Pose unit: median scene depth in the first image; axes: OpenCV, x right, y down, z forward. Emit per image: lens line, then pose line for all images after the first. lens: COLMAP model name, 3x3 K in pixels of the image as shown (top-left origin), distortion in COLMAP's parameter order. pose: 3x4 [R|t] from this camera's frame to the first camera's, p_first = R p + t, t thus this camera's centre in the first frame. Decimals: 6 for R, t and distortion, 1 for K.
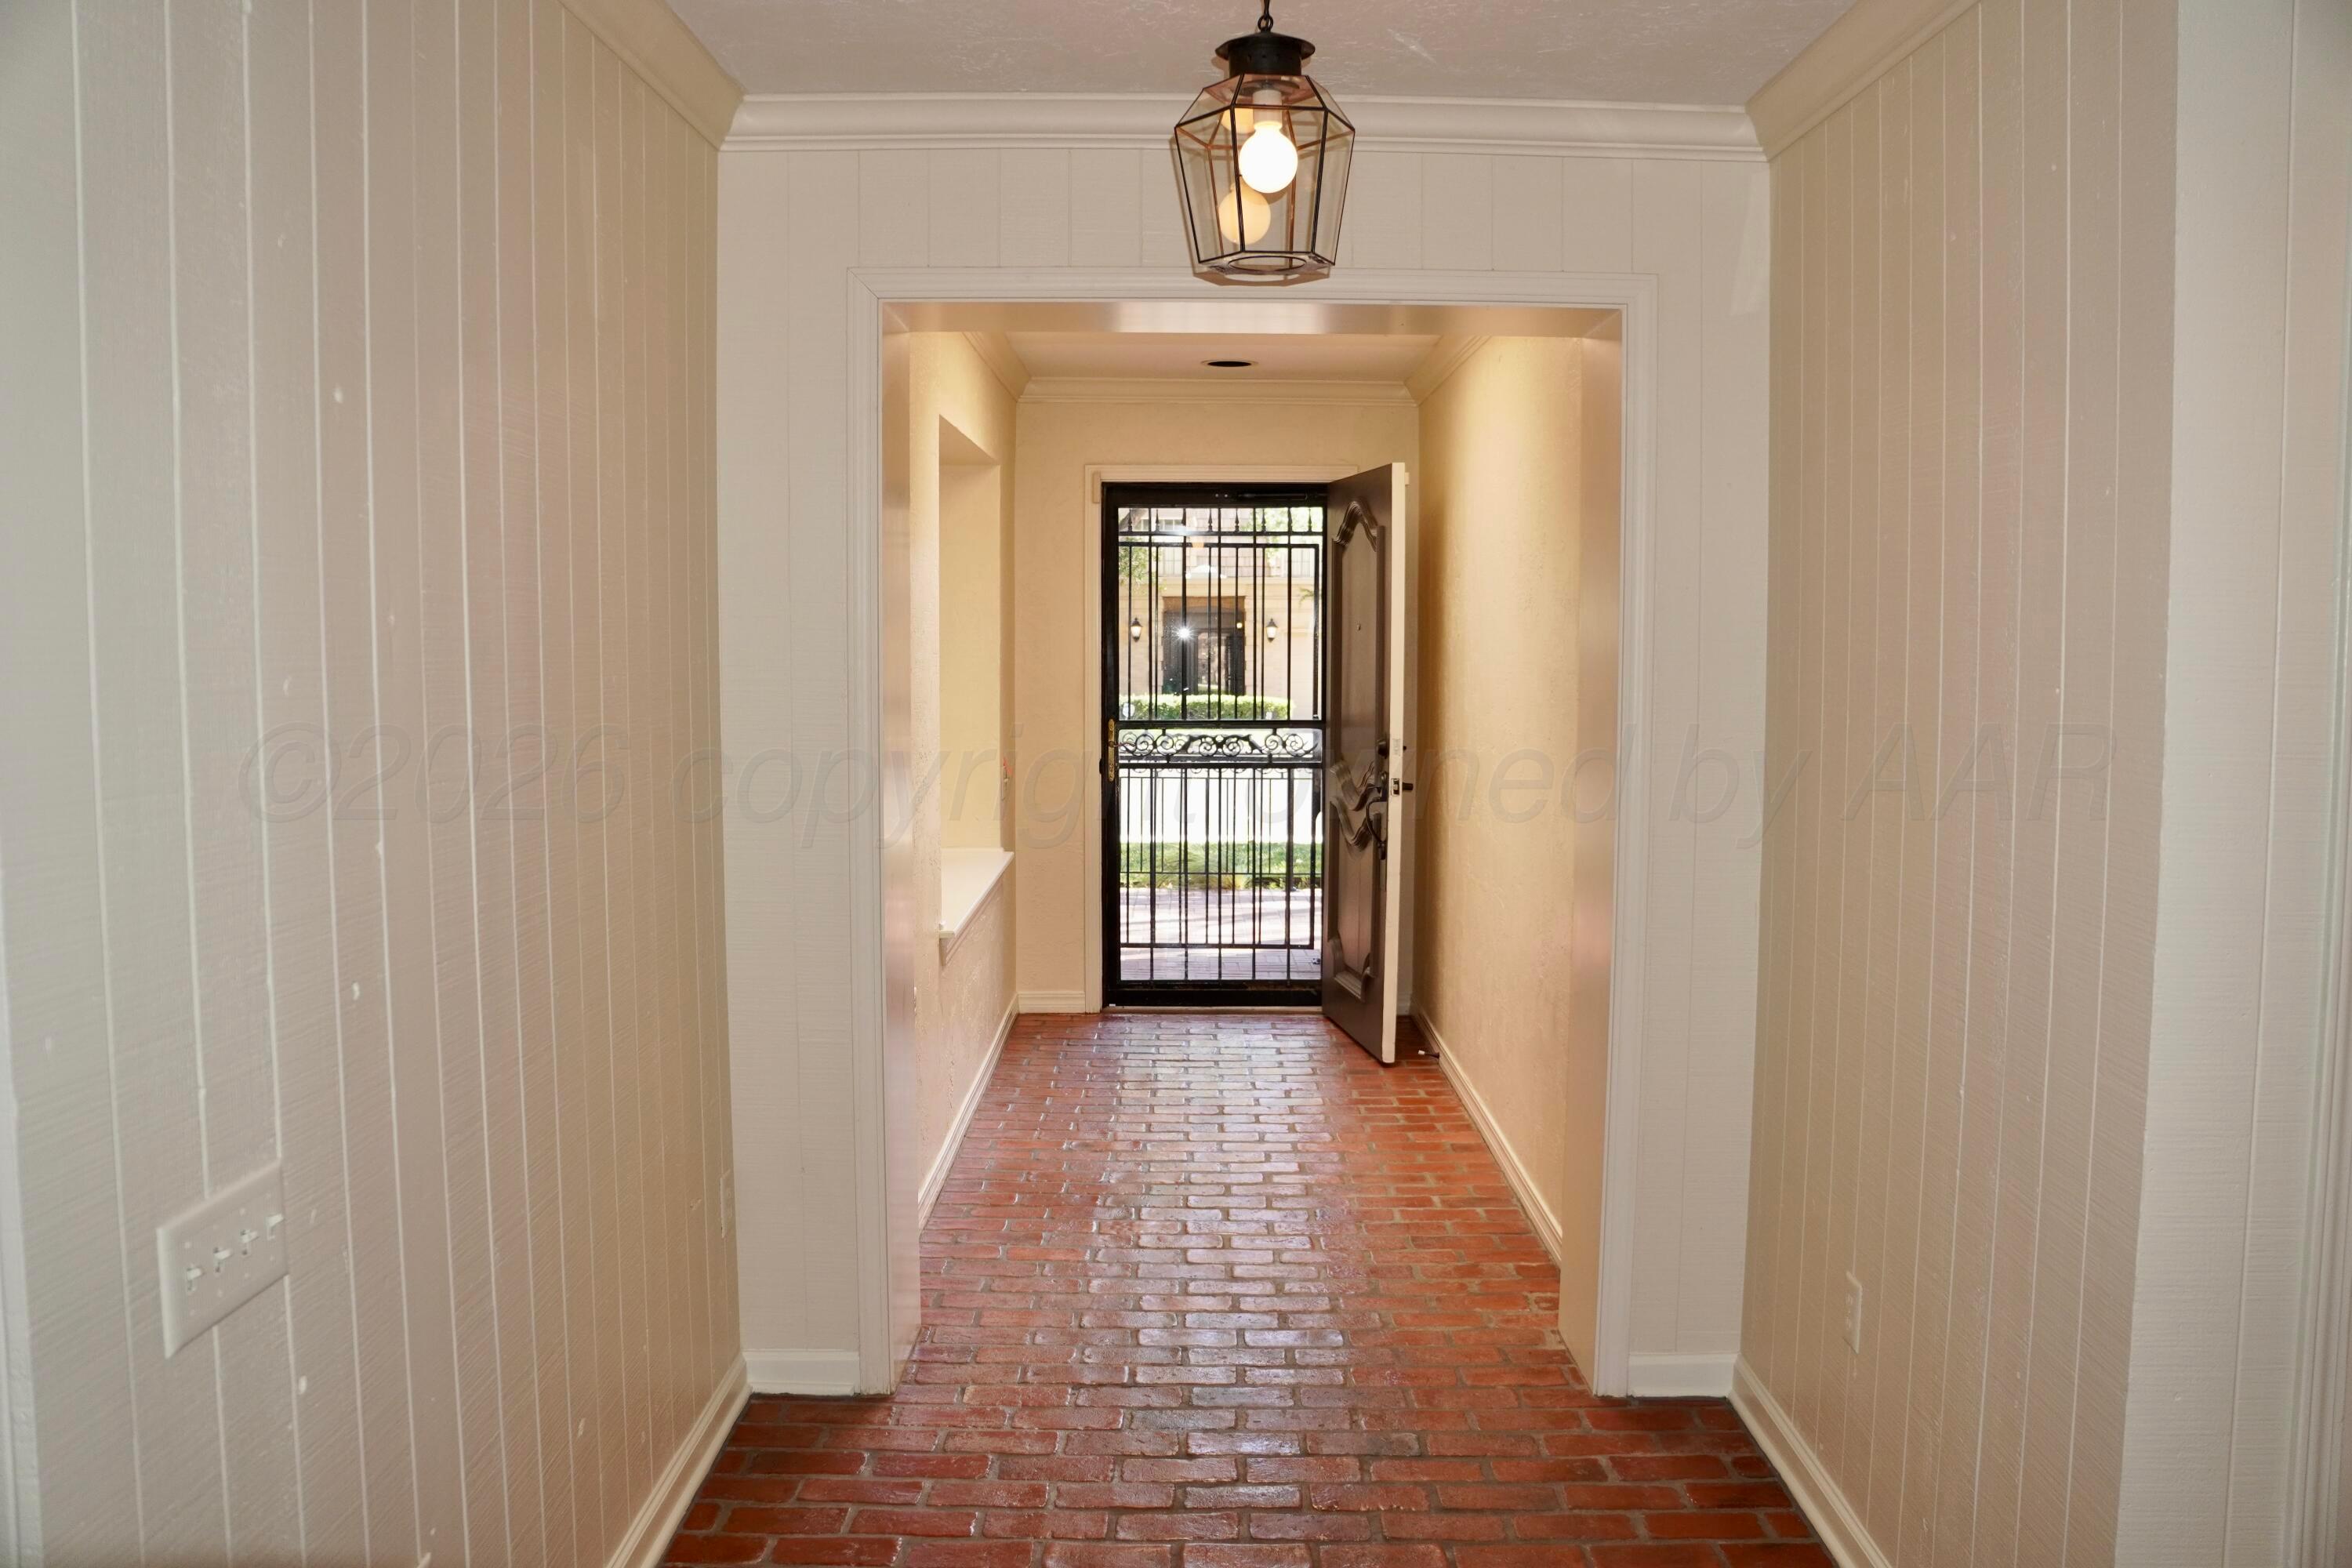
lens RADIAL K [[1903.2, 0, 1174.5], [0, 1903.2, 771.2], [0, 0, 1]] dist [-0.178498, 0.142744]
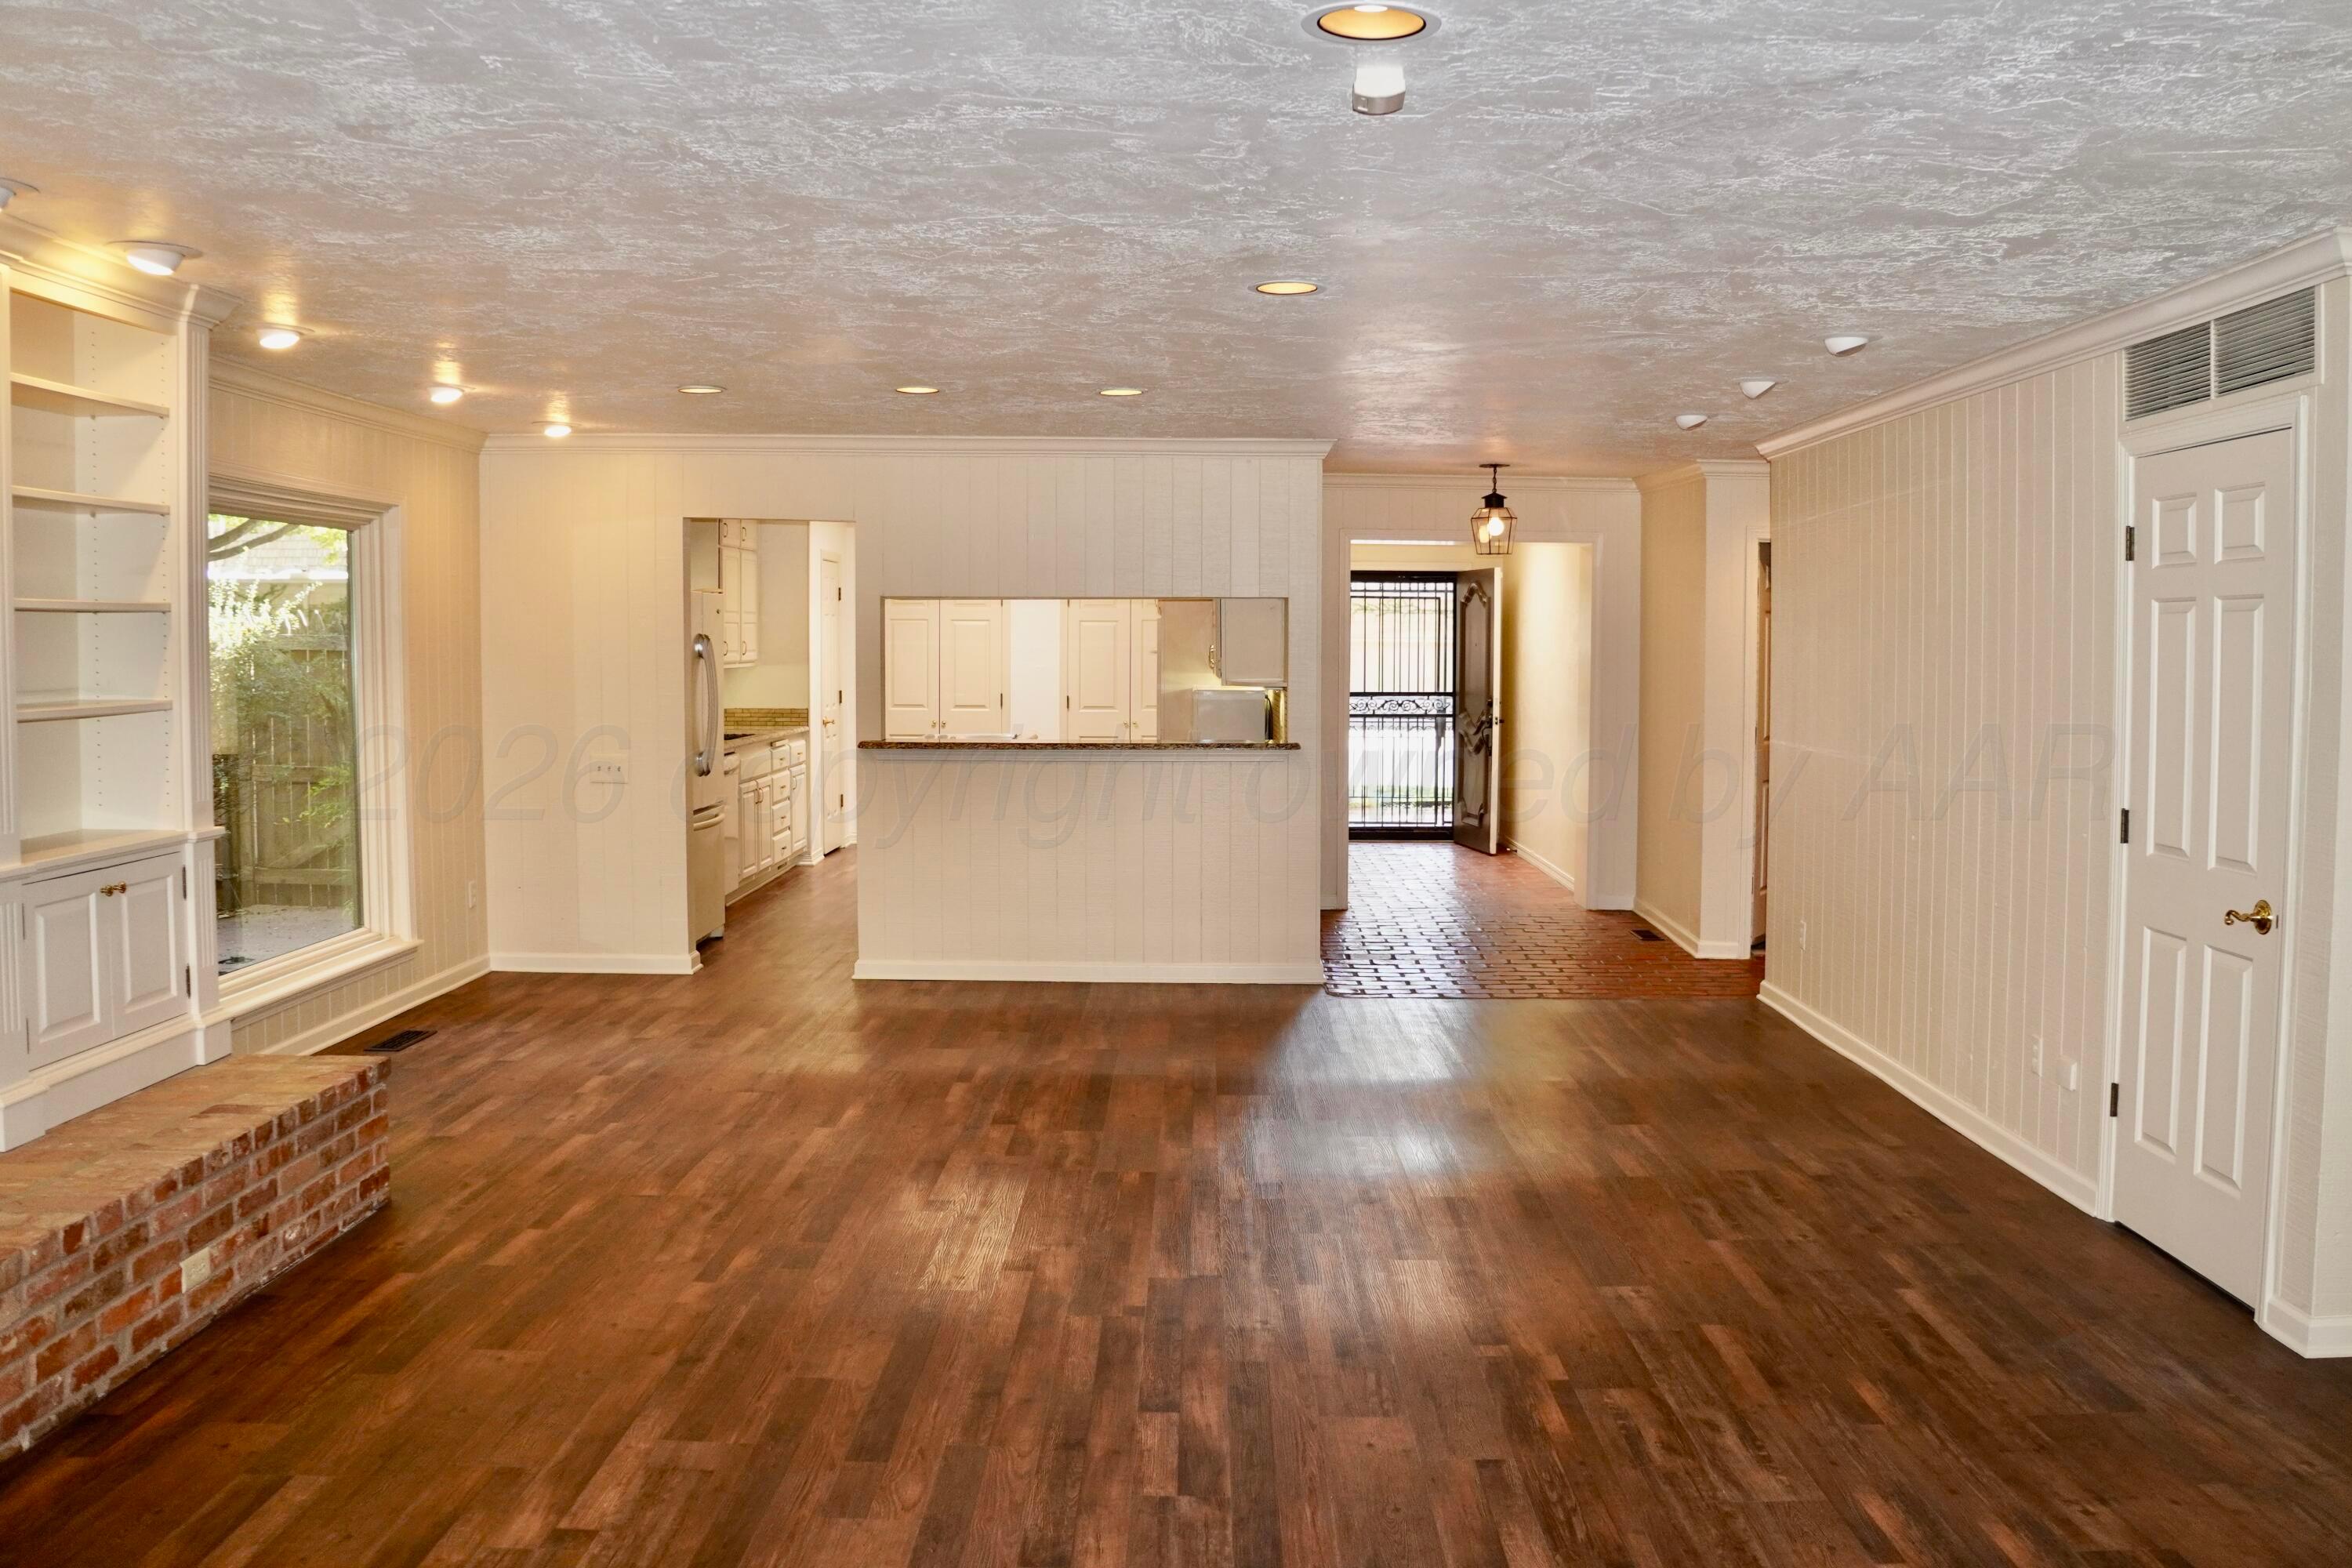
lens RADIAL K [[1903.2, 0, 1174.5], [0, 1903.2, 771.2], [0, 0, 1]] dist [-0.178498, 0.142744]
pose [[0.999913, -0.001823, -0.013044, -0.200857], [0.001719, 0.999967, -0.007967, 0.075934], [0.013058, 0.007944, 0.999883, -1.040815]]
